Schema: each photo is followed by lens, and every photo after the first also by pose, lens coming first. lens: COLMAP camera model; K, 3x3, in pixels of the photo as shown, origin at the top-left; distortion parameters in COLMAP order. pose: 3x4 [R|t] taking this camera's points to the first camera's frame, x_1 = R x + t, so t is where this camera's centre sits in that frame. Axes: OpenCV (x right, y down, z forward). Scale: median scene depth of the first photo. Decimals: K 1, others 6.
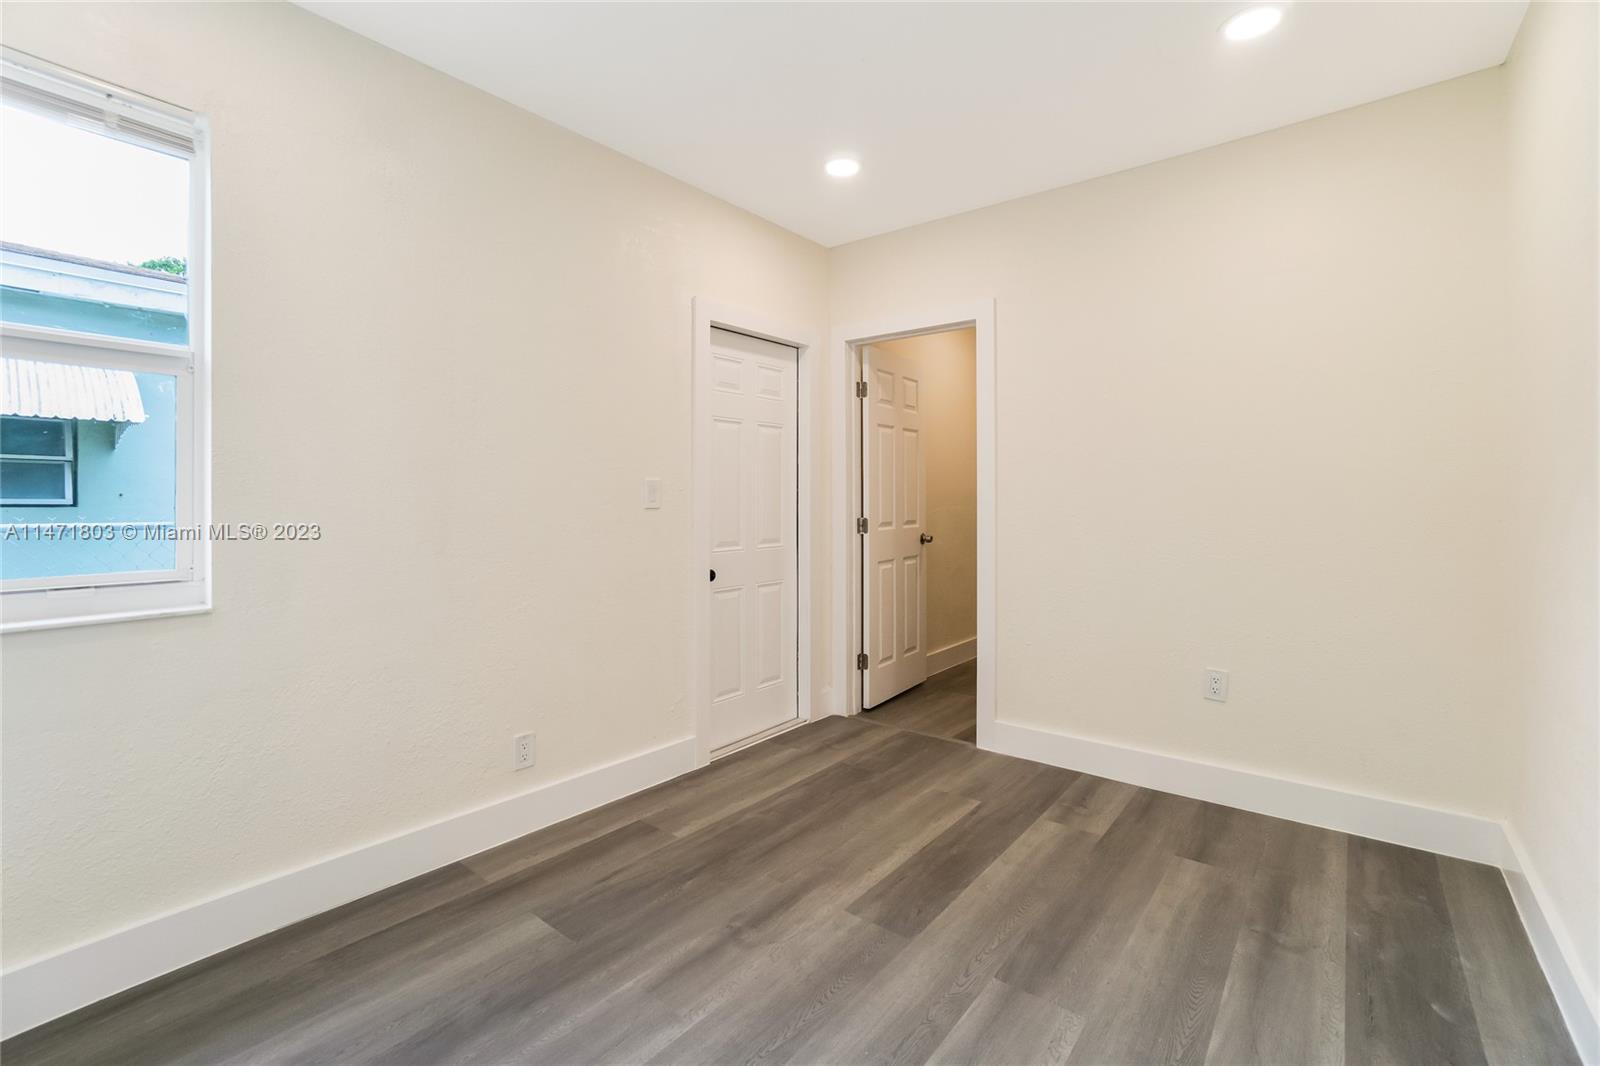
lens RADIAL K [[740.3, 0, 791.8], [0, 740.3, 499.5], [0, 0, 1]] dist [-0.039918, 0.021187]
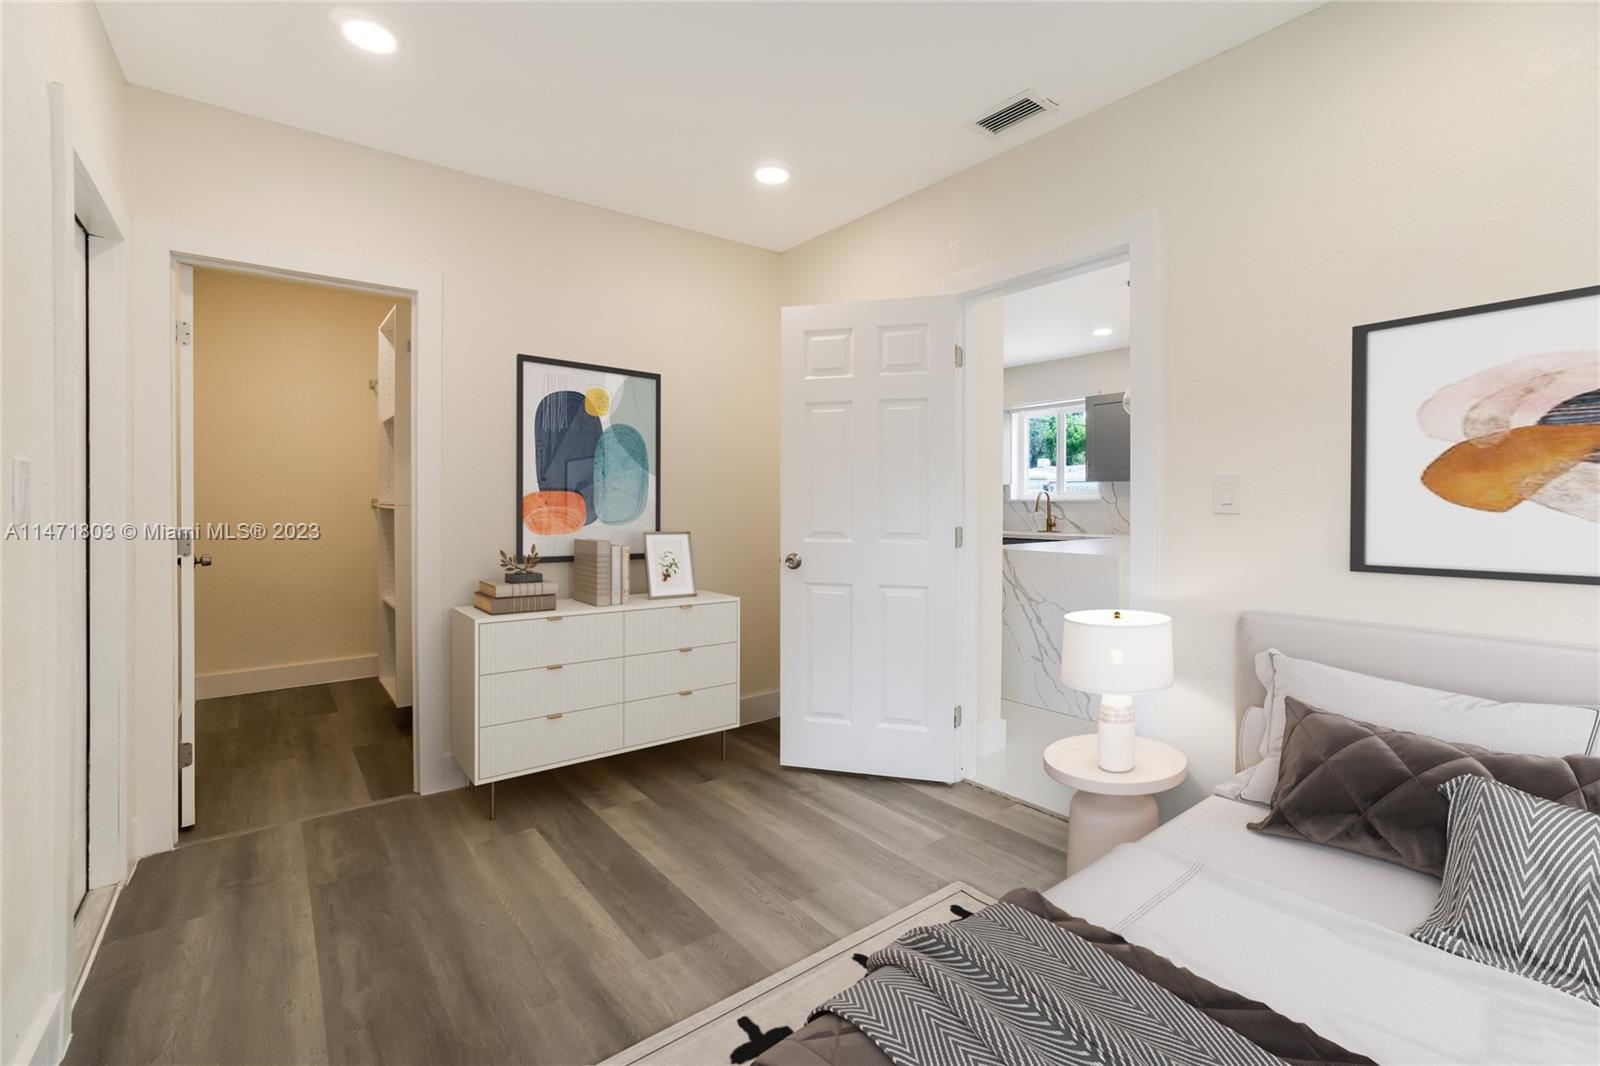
lens RADIAL K [[740.3, 0, 791.8], [0, 740.3, 499.5], [0, 0, 1]] dist [-0.039918, 0.021187]
pose [[0.193880, 0.000477, 0.981025, -0.617819], [-0.003671, 0.999993, 0.000239, -0.010875], [-0.981018, -0.003648, 0.193880, 0.511659]]
